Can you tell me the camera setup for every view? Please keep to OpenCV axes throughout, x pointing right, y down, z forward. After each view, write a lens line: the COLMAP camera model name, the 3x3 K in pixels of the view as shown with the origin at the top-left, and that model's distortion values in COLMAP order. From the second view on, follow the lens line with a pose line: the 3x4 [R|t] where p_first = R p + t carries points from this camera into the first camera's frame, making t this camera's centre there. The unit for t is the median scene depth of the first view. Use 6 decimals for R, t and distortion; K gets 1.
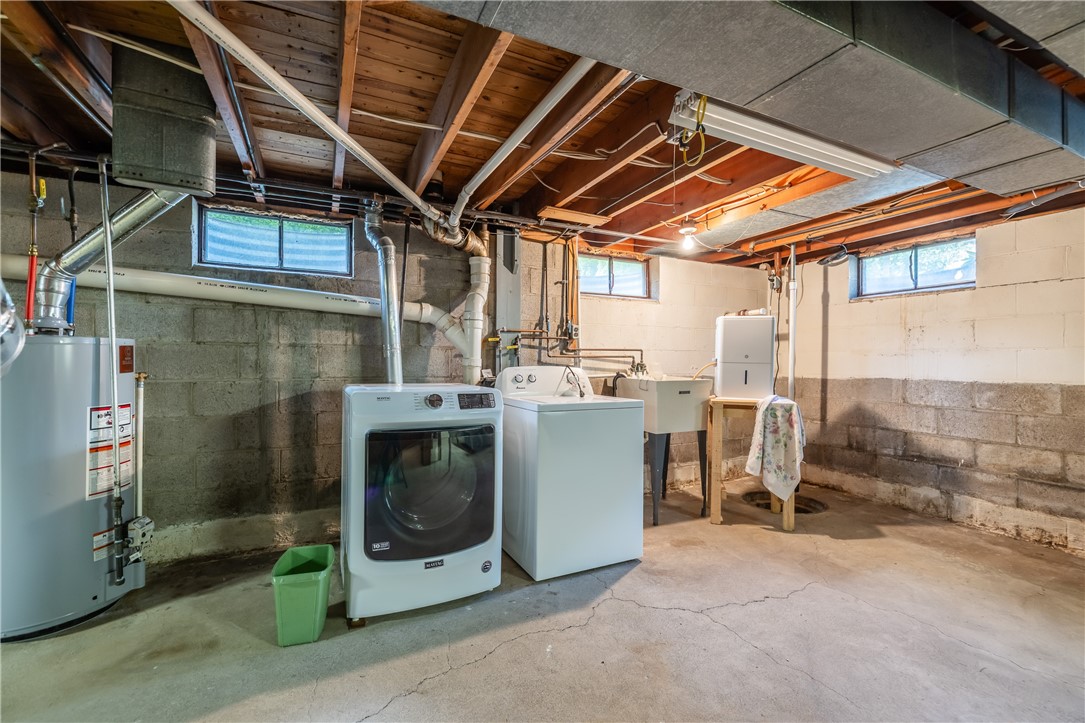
lens RADIAL K [[454.0, 0, 538.5], [0, 454.0, 359.3], [0, 0, 1]] dist [0.001788, 0.000011]
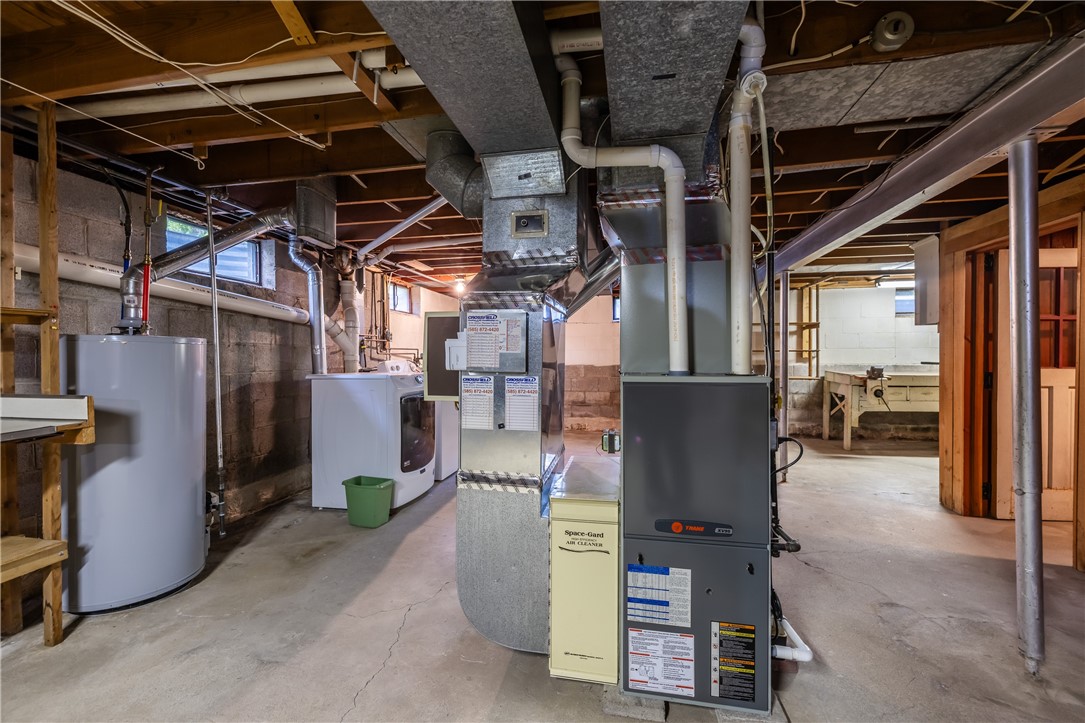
lens RADIAL K [[454.0, 0, 538.5], [0, 454.0, 359.3], [0, 0, 1]] dist [0.001788, 0.000011]
pose [[0.604013, -0.010116, 0.796911, -0.995575], [0.003851, 0.999945, 0.009774, -0.000589], [-0.796965, -0.002835, 0.604018, -0.313887]]
